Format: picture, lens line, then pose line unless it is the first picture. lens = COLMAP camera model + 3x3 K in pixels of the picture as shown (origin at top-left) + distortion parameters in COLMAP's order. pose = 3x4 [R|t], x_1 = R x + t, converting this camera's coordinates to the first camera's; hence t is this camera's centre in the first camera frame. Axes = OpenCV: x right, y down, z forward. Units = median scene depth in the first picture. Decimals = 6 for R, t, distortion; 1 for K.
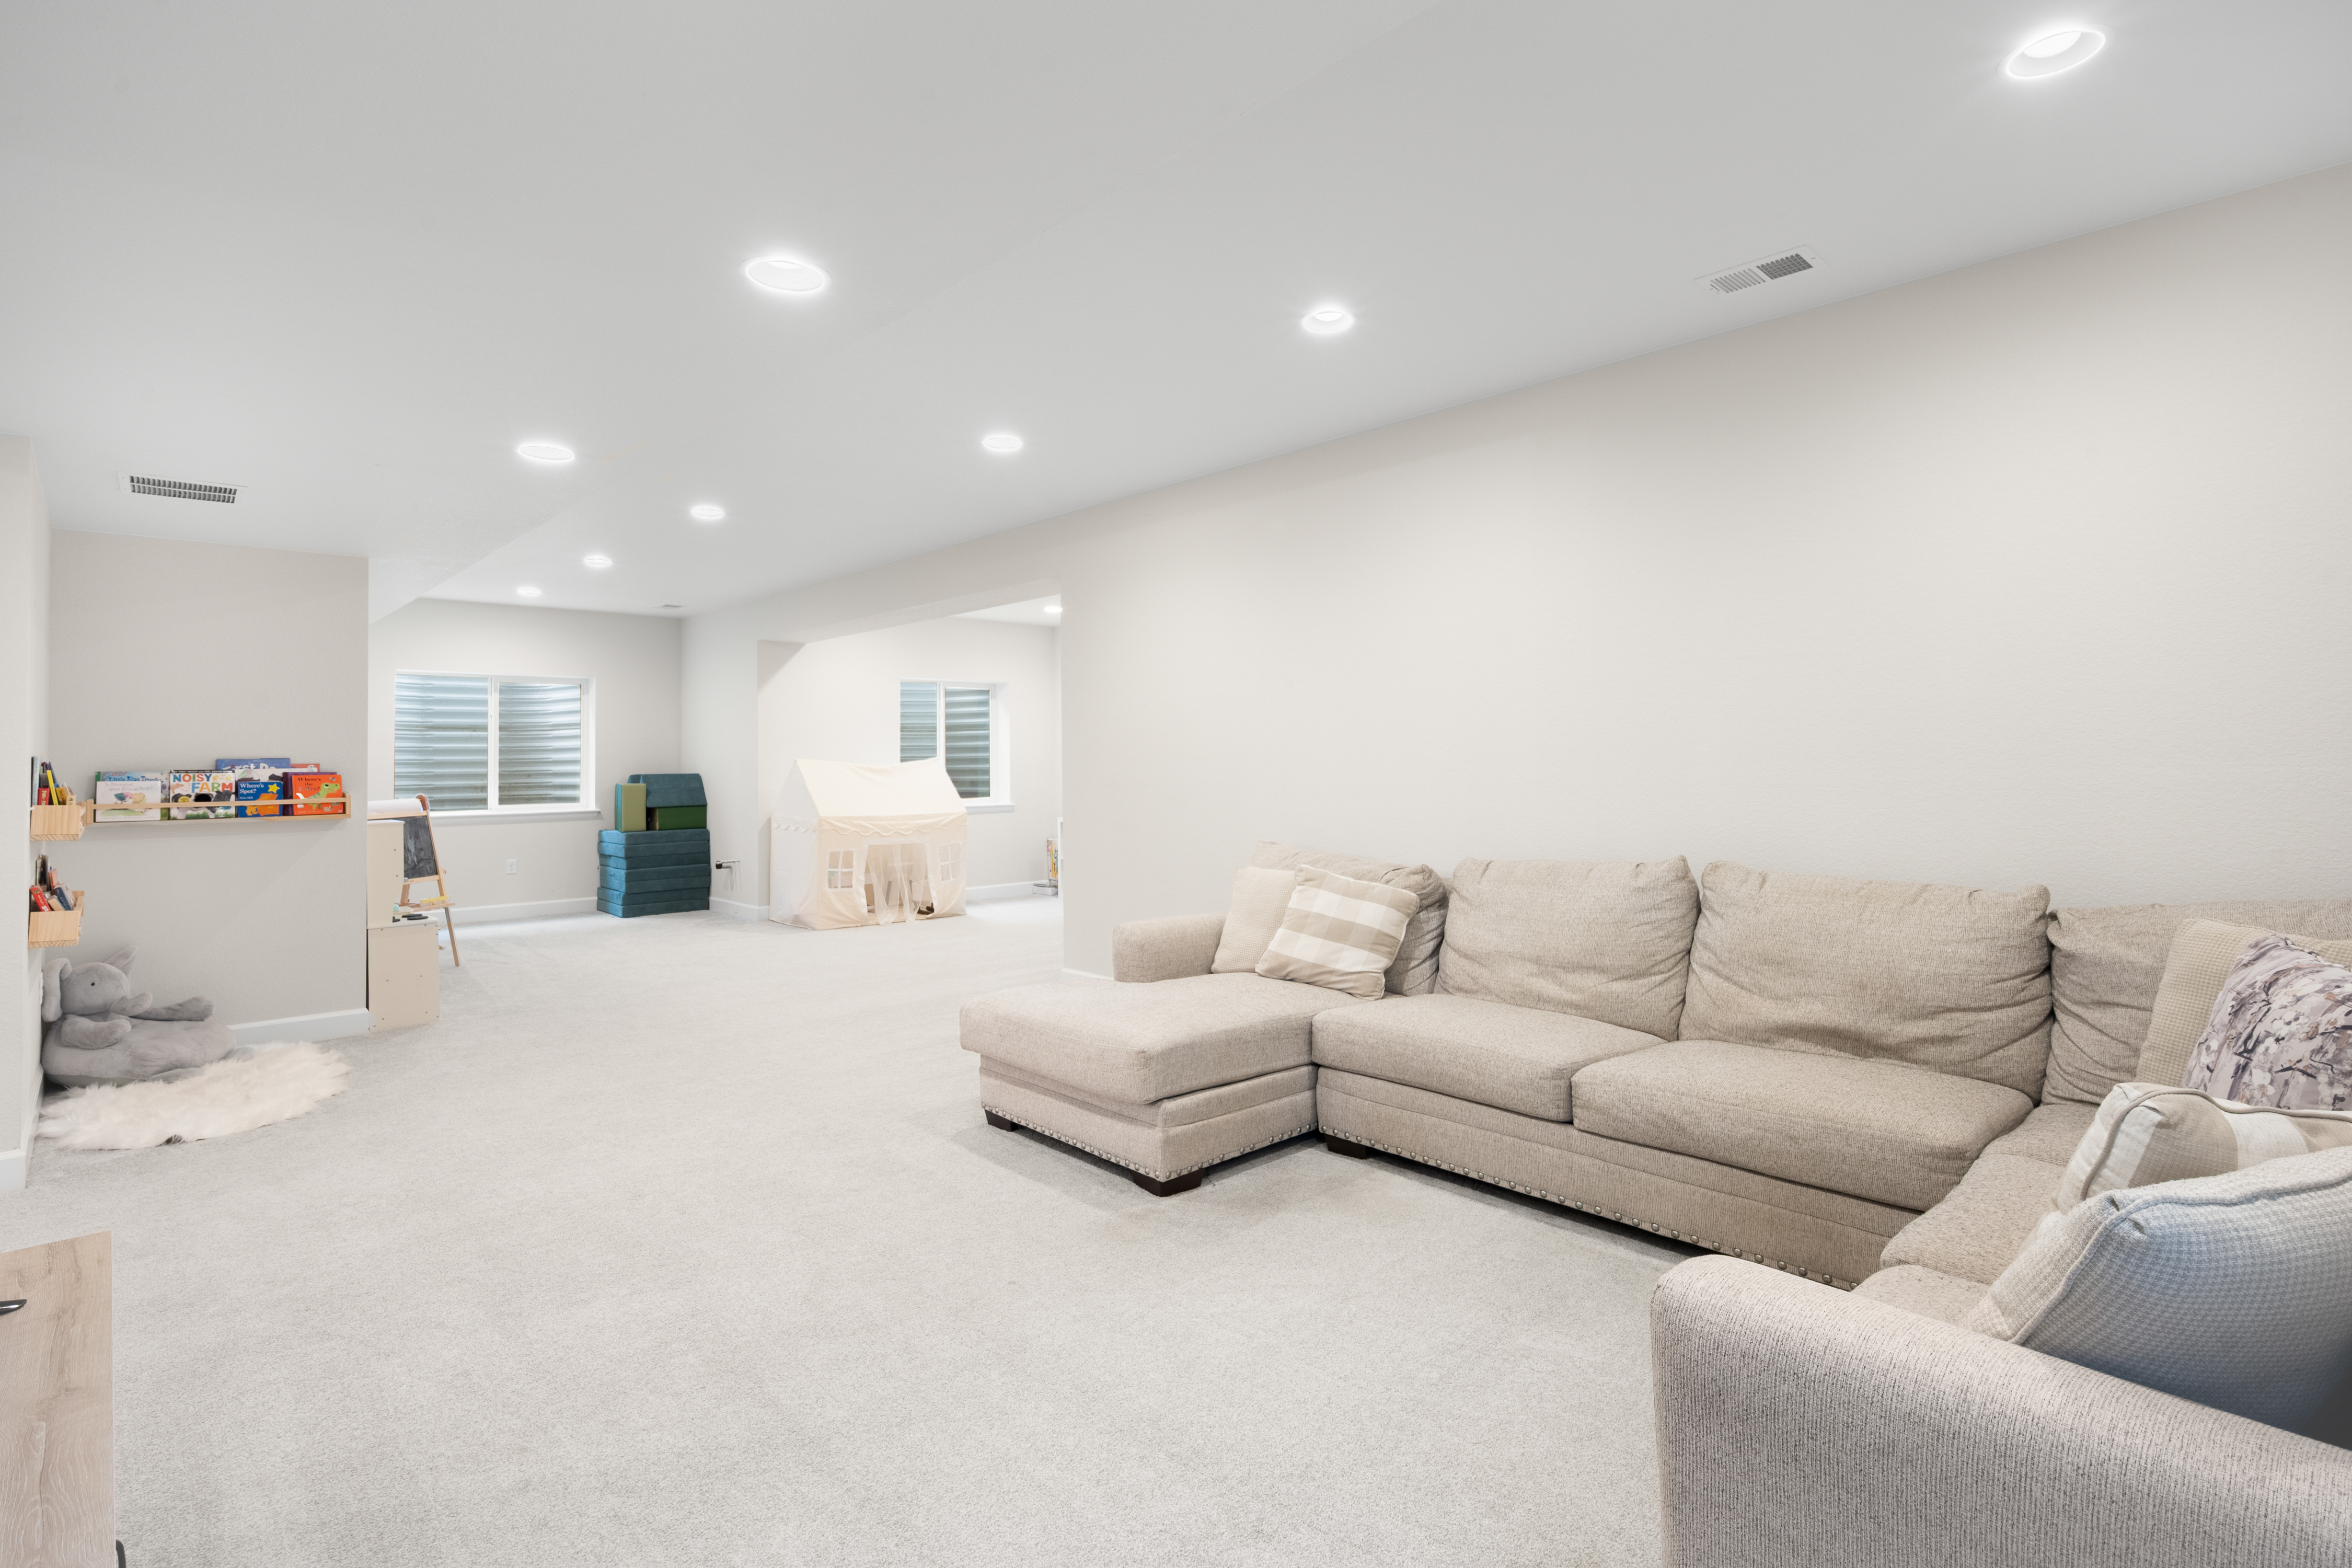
lens RADIAL K [[1132.2, 0, 1176.0], [0, 1132.2, 784.0], [0, 0, 1]] dist [-0.000256, 0.000044]
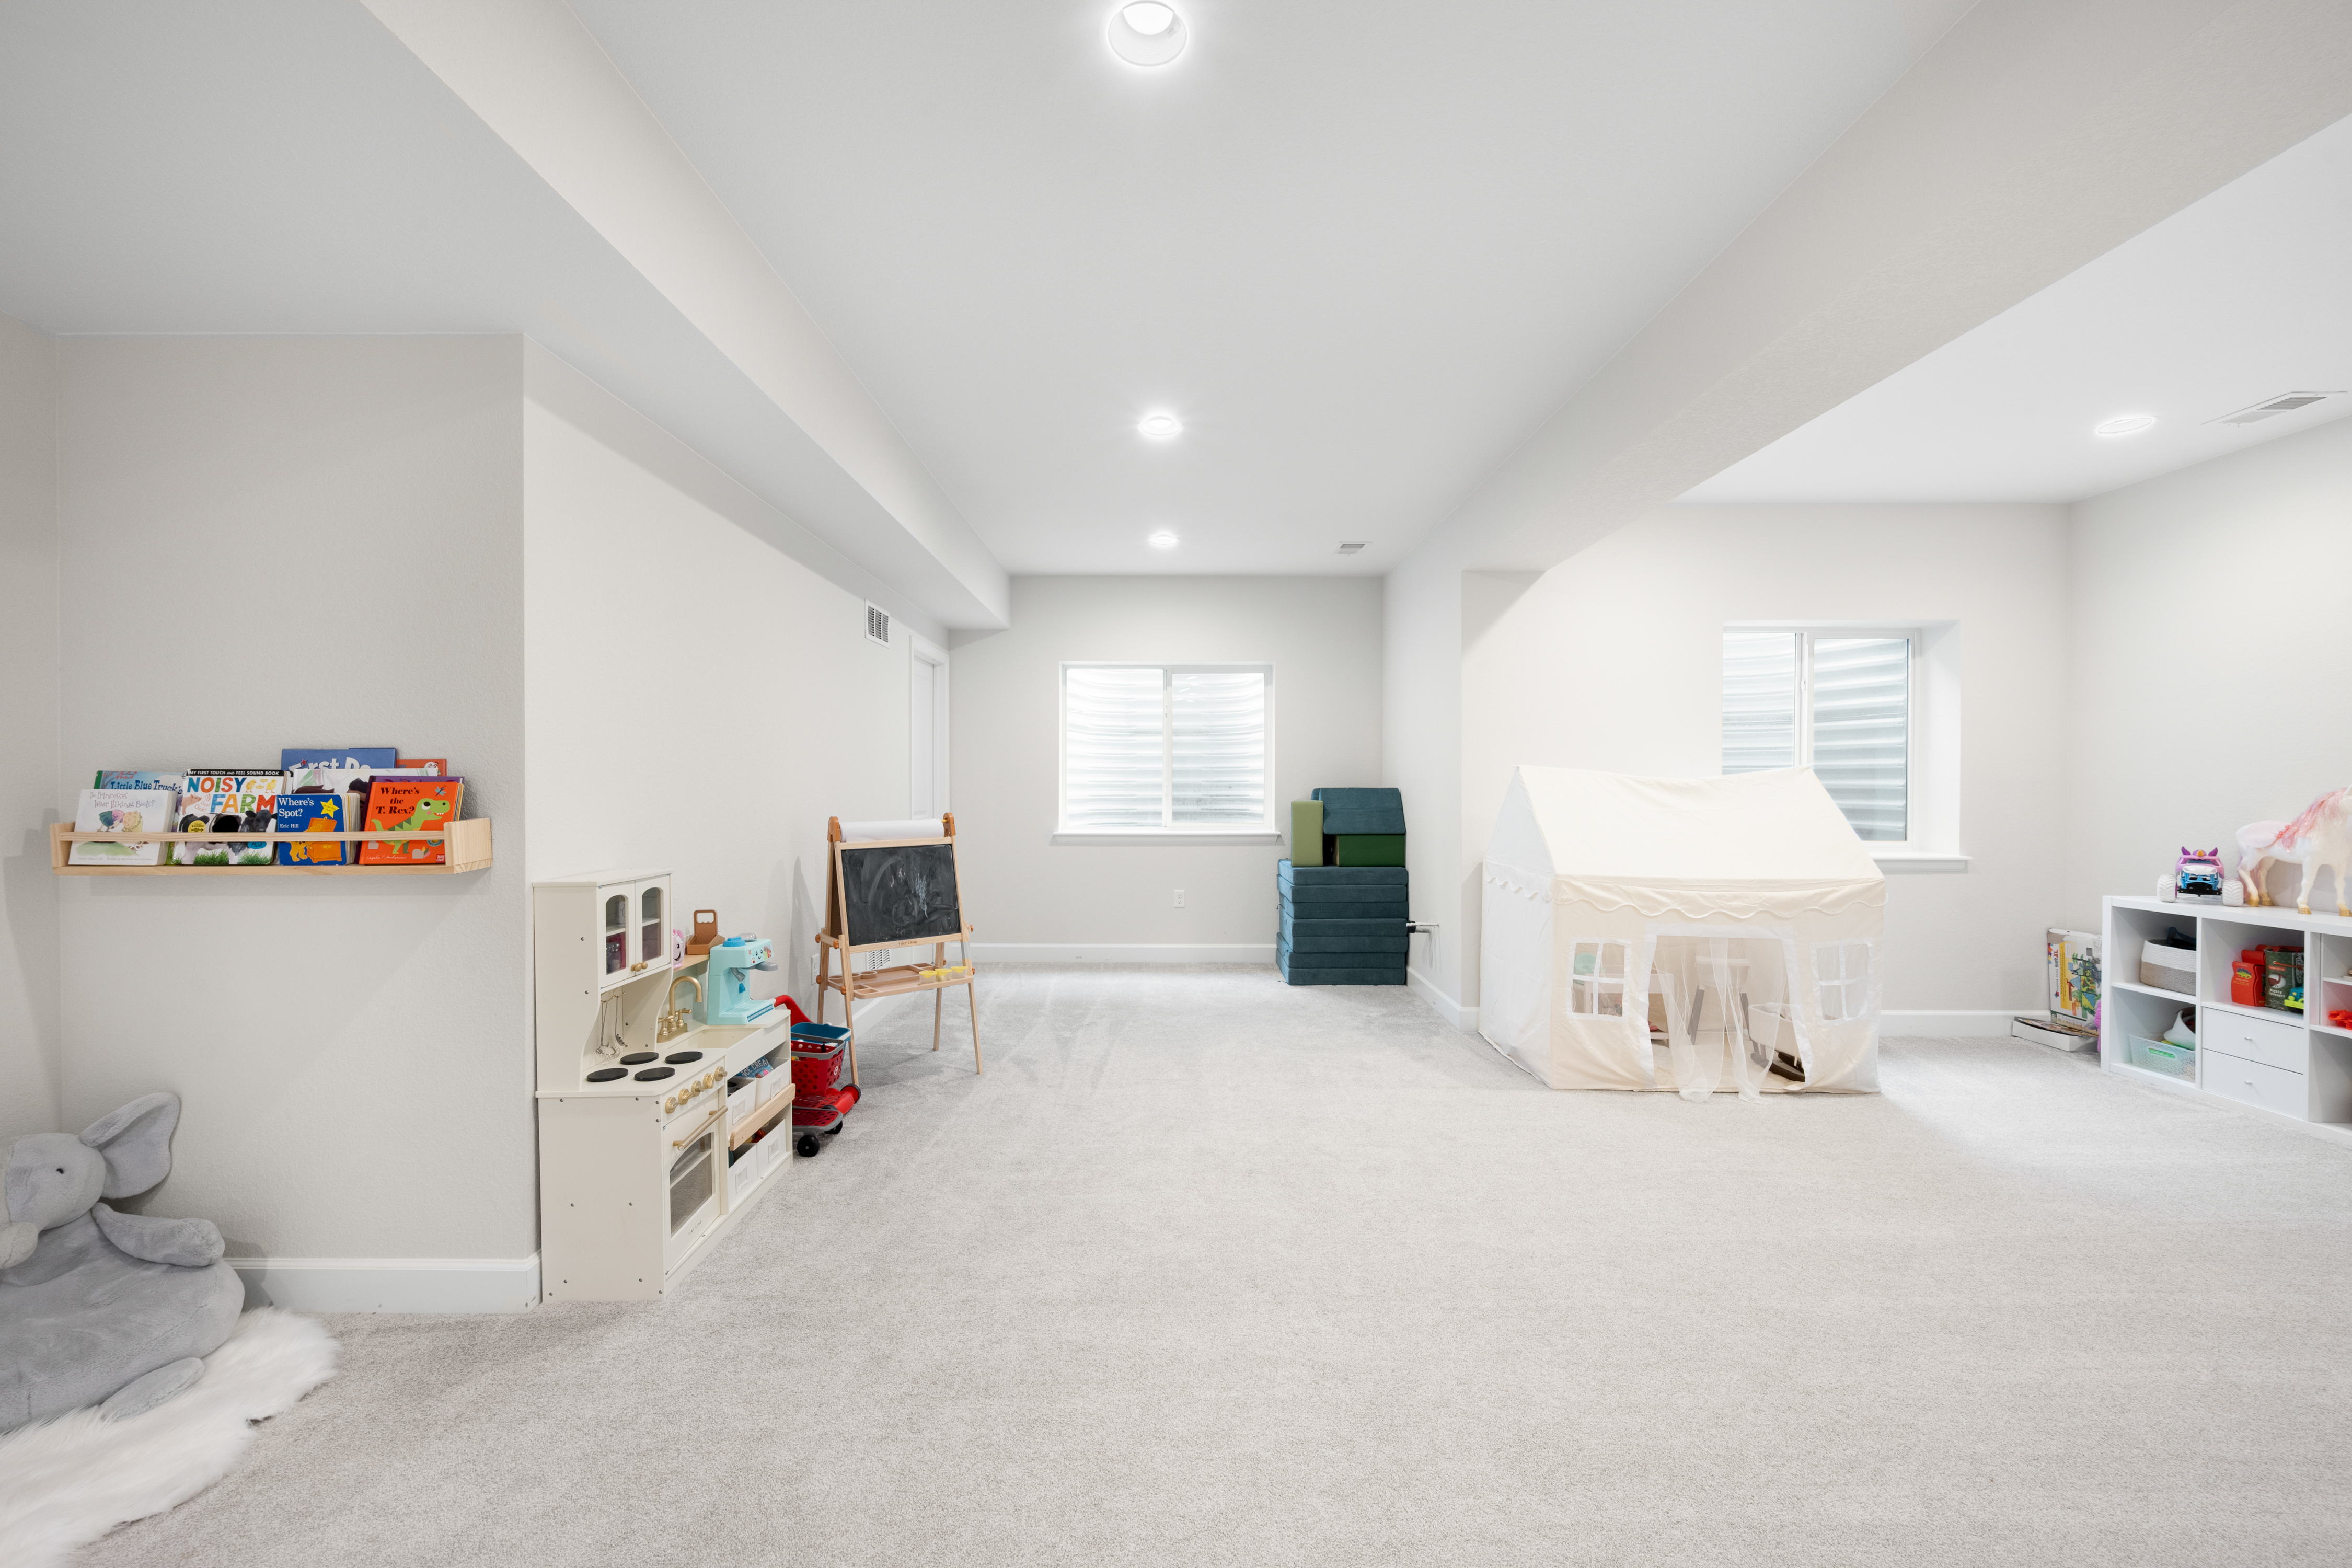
lens RADIAL K [[931.1, 0, 1169.7], [0, 931.1, 762.4], [0, 0, 1]] dist [0.017309, -0.000114]
pose [[0.727227, -0.000468, -0.686397, -0.140092], [-0.023466, 0.999398, -0.025544, -0.007973], [0.685996, 0.034683, 0.726778, 0.533107]]
